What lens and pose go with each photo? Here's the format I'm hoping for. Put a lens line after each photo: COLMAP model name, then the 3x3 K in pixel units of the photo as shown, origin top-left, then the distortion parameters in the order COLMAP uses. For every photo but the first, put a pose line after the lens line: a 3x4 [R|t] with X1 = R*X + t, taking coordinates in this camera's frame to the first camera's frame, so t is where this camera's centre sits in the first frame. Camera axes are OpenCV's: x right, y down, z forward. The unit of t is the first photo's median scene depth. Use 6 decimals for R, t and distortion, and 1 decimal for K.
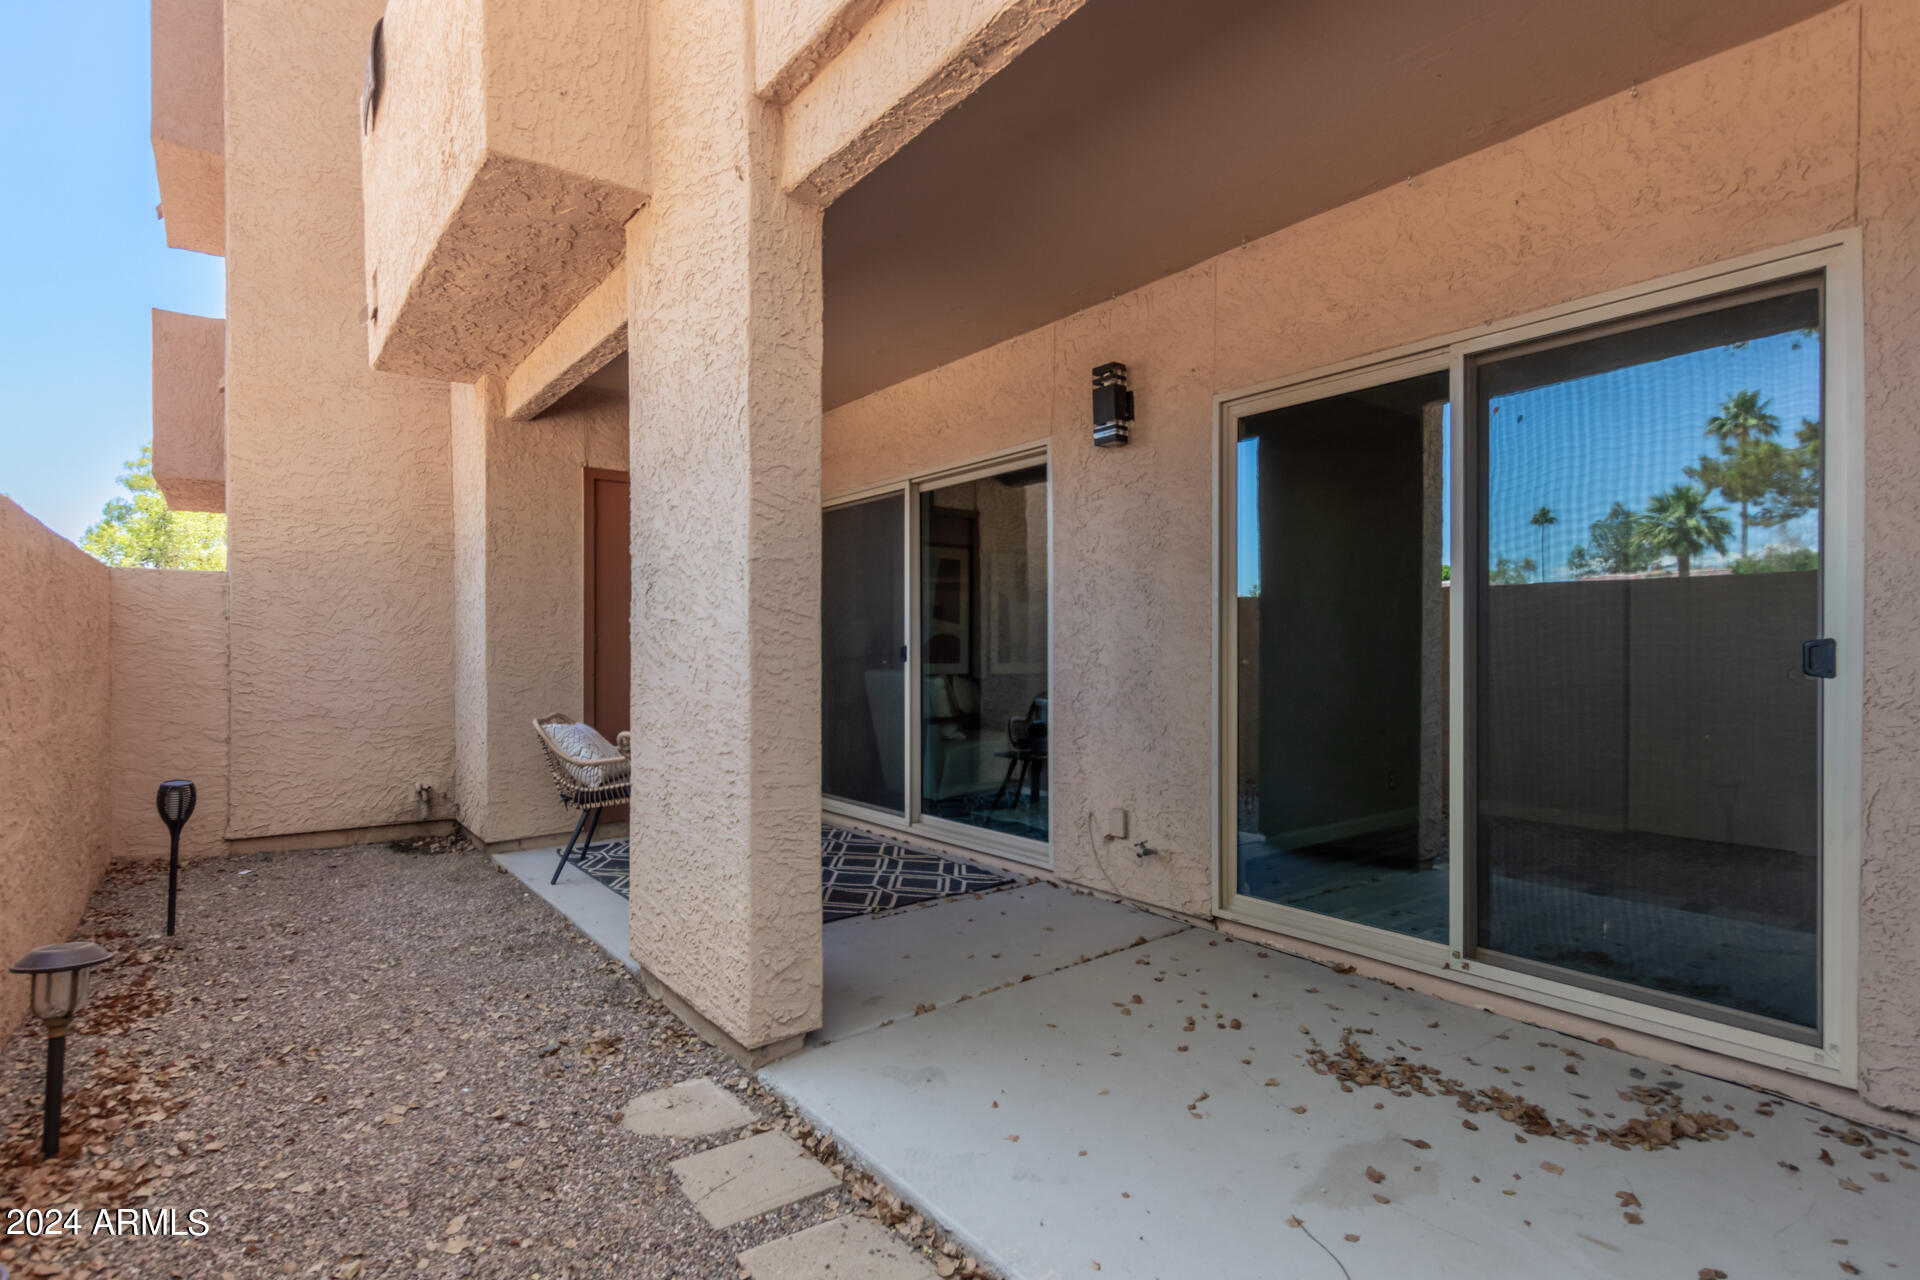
lens RADIAL K [[933.6, 0, 958.2], [0, 933.6, 654.3], [0, 0, 1]] dist [0.010896, -0.004990]
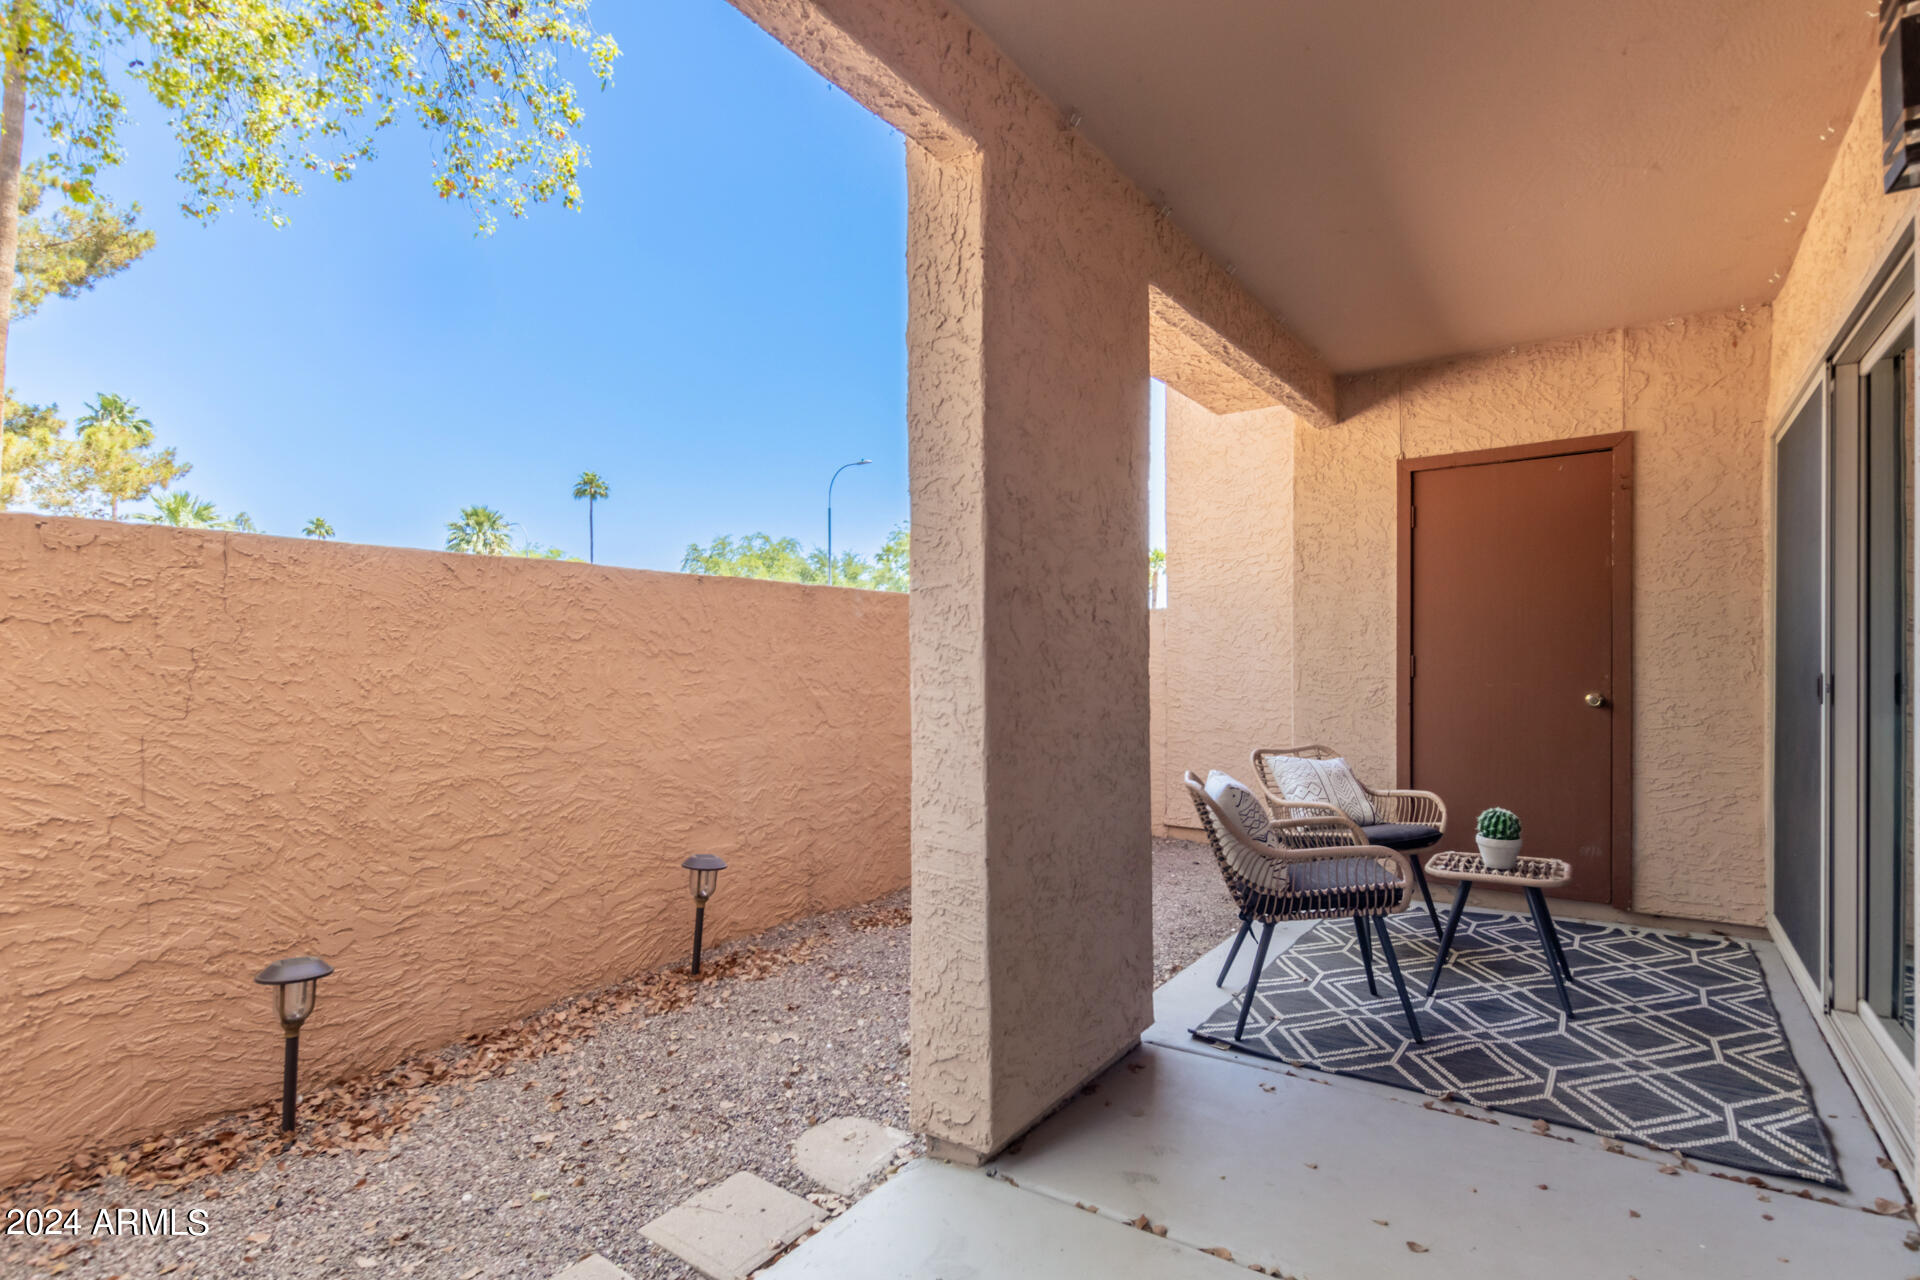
lens RADIAL K [[933.6, 0, 948.7], [0, 933.6, 671.9], [0, 0, 1]] dist [0.010896, -0.004990]
pose [[0.288022, 0.008032, -0.957590, 0.388070], [0.000833, 0.999962, 0.008638, -0.018203], [0.957623, -0.003286, 0.288005, 0.457292]]
